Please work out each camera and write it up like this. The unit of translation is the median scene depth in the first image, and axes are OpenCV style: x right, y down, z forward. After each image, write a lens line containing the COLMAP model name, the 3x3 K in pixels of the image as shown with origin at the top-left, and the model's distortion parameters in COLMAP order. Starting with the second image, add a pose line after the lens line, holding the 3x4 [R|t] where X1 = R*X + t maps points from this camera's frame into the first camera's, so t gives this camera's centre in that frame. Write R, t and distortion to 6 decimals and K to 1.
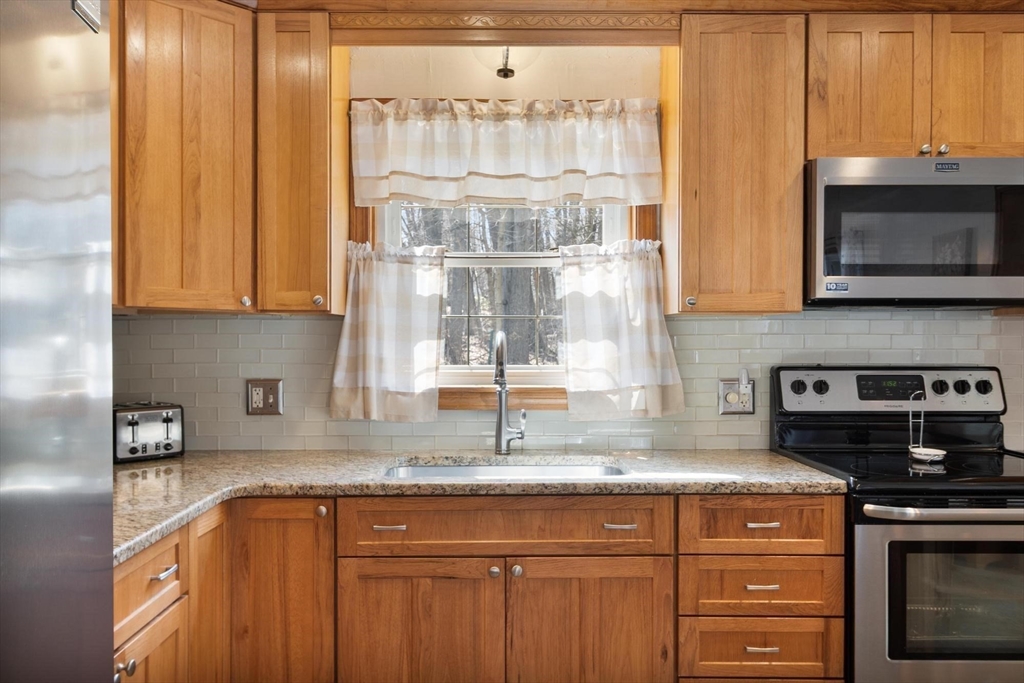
lens RADIAL K [[802.8, 0, 493.2], [0, 802.8, 343.4], [0, 0, 1]] dist [0.005668, -0.000433]
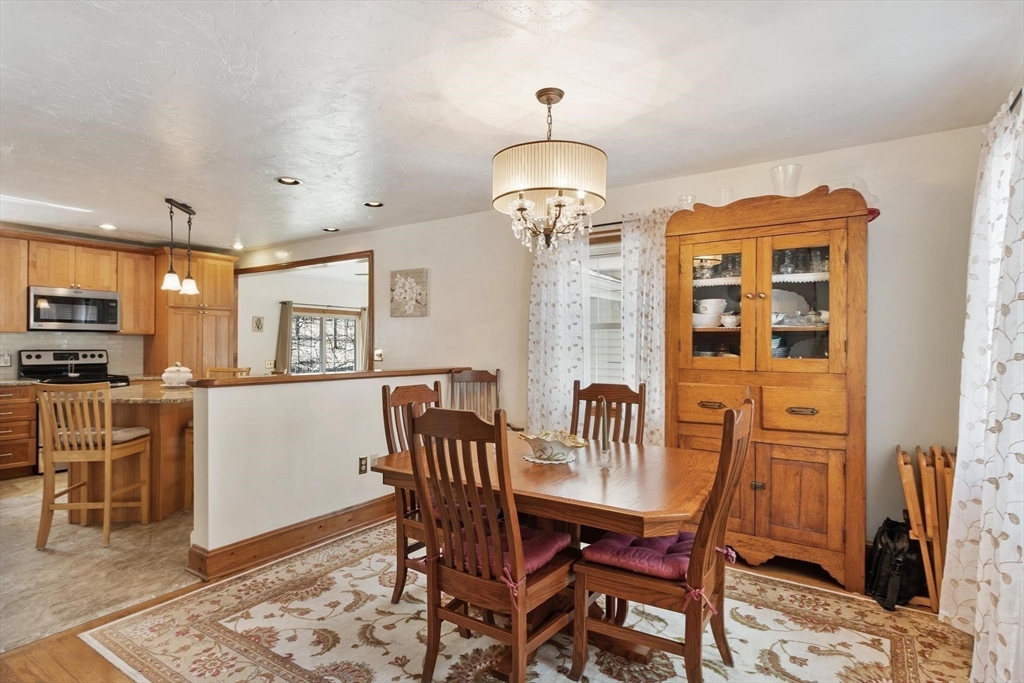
lens RADIAL K [[537.7, 0, 500.6], [0, 537.7, 344.9], [0, 0, 1]] dist [-0.001453, -0.000646]
pose [[0.568244, 0.001591, 0.822859, -0.277849], [0.000981, 0.999996, -0.002611, 0.016004], [-0.822860, 0.002291, 0.568240, -1.624074]]
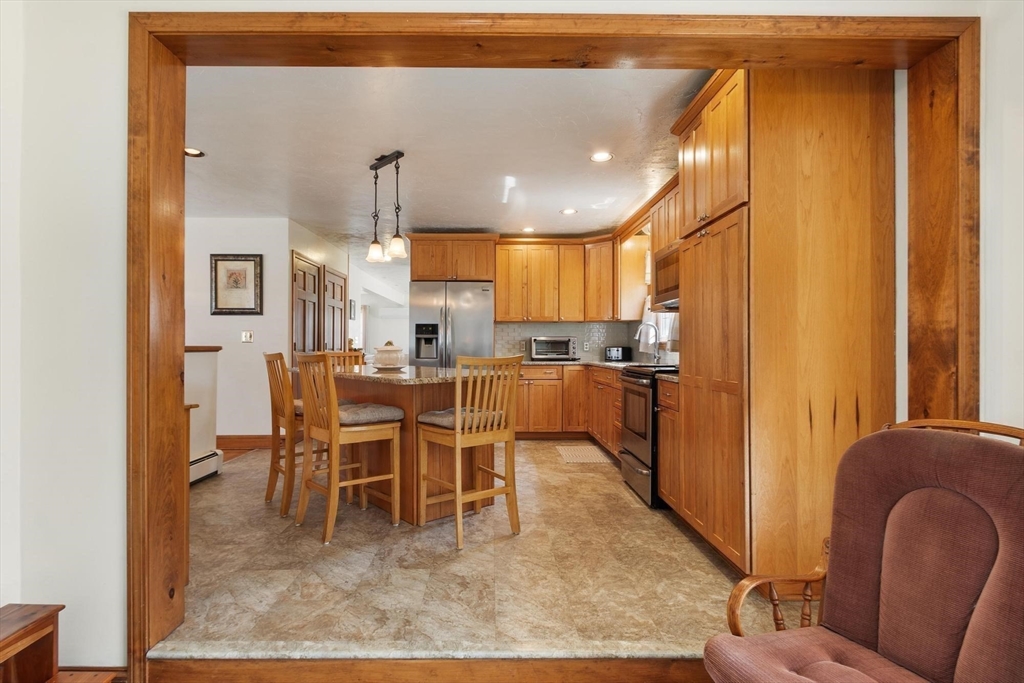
lens RADIAL K [[503.1, 0, 495.8], [0, 503.1, 343.5], [0, 0, 1]] dist [-0.000159, -0.000879]
pose [[0.007960, -0.004920, -0.999956, 1.852169], [-0.006838, 0.999964, -0.004974, 0.076313], [0.999945, 0.006877, 0.007926, 0.398002]]
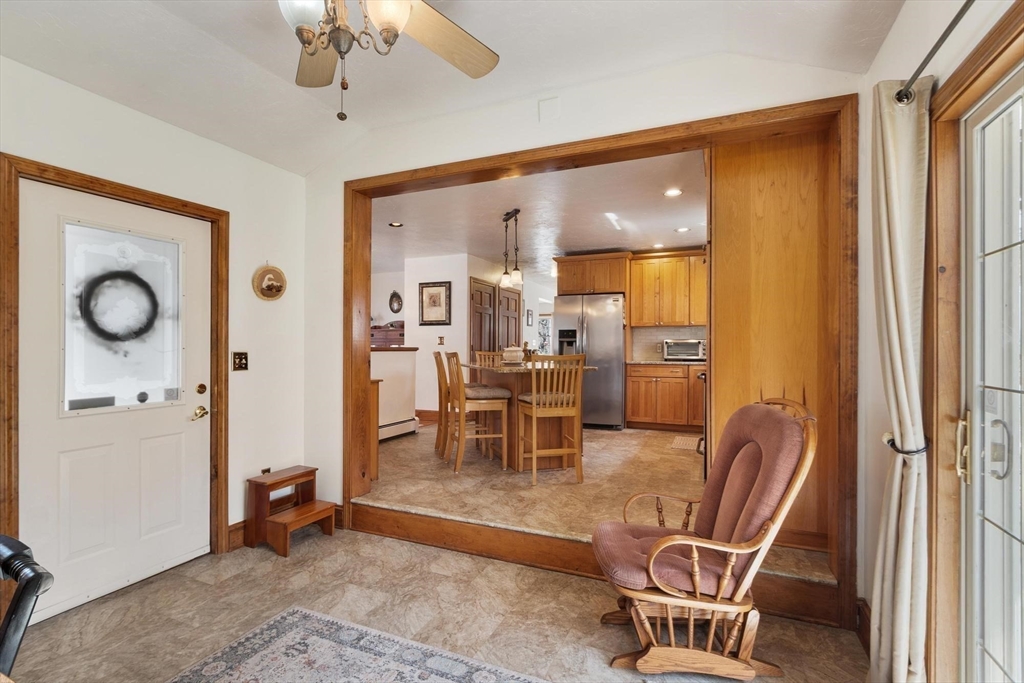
lens RADIAL K [[490.7, 0, 494.9], [0, 490.7, 344.0], [0, 0, 1]] dist [0.000741, -0.000143]
pose [[-0.411745, -0.007851, -0.911265, 2.204165], [-0.008270, 0.999954, -0.004878, 0.075035], [0.911262, 0.005528, -0.411791, 0.815635]]
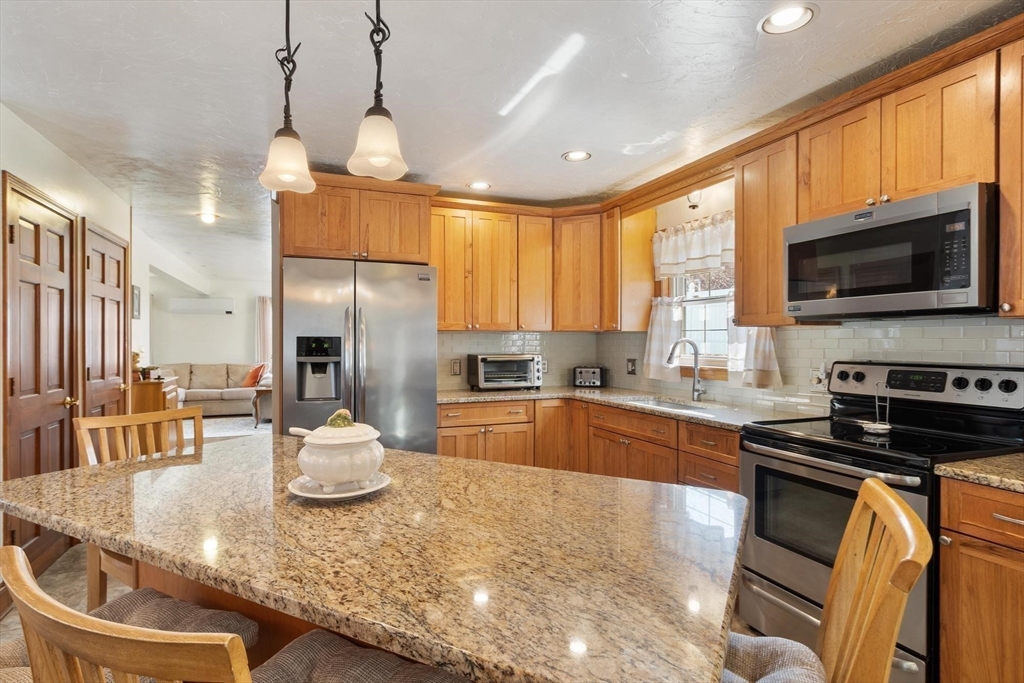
lens RADIAL K [[525.7, 0, 495.6], [0, 525.7, 344.6], [0, 0, 1]] dist [0.002214, 0.000038]
pose [[0.356683, 0.005664, -0.934208, 1.034145], [-0.006479, 0.999973, 0.003589, -0.000449], [0.934203, 0.004773, 0.356710, 0.086763]]
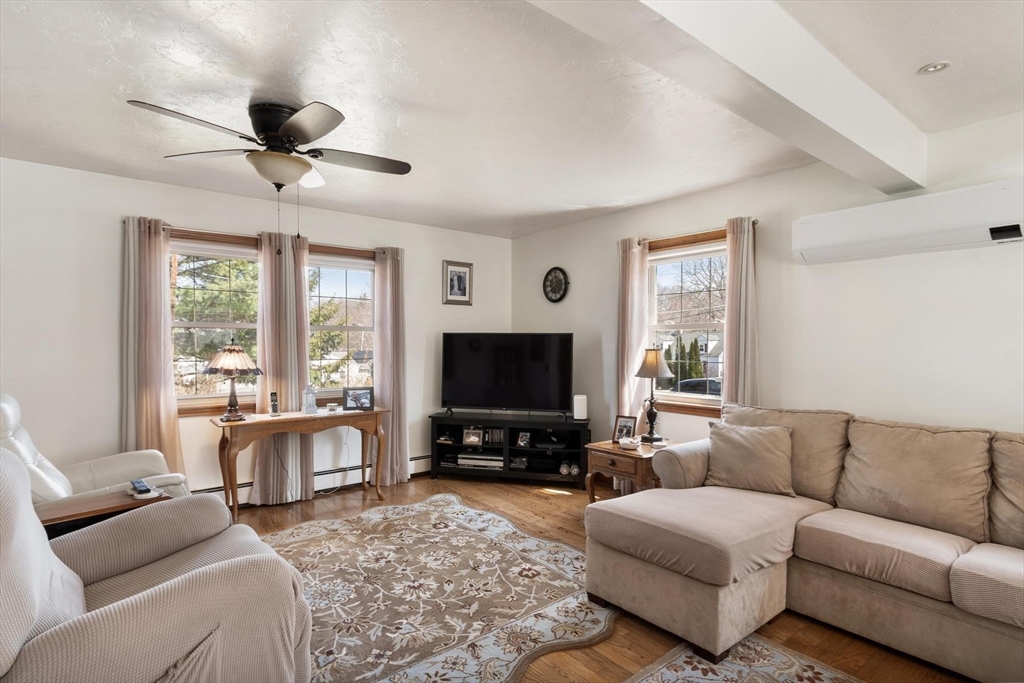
lens RADIAL K [[512.2, 0, 492.1], [0, 512.2, 349.7], [0, 0, 1]] dist [-0.002660, -0.000841]
pose [[-0.795046, 0.004042, -0.606535, -1.746737], [-0.006842, 0.999854, 0.015631, 0.005667], [0.606510, 0.016577, -0.794903, -0.167773]]
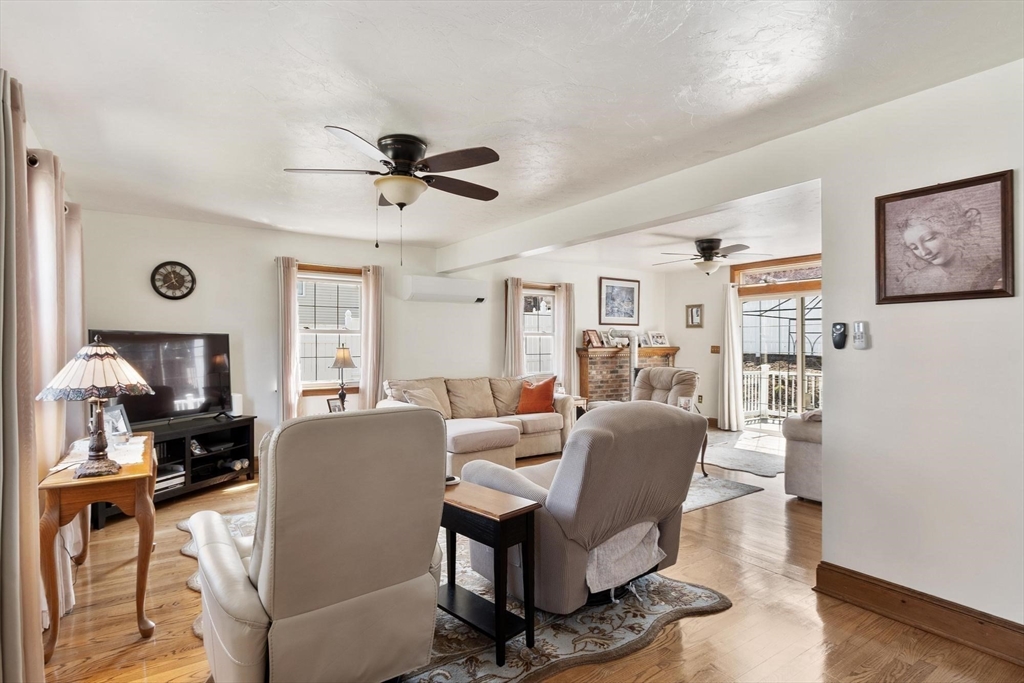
lens RADIAL K [[525.7, 0, 495.6], [0, 525.7, 344.6], [0, 0, 1]] dist [0.002214, 0.000038]
pose [[0.557548, -0.000651, -0.830144, -0.972430], [-0.003362, 0.999990, -0.003042, 0.014349], [0.830138, 0.004487, 0.557540, -1.637426]]
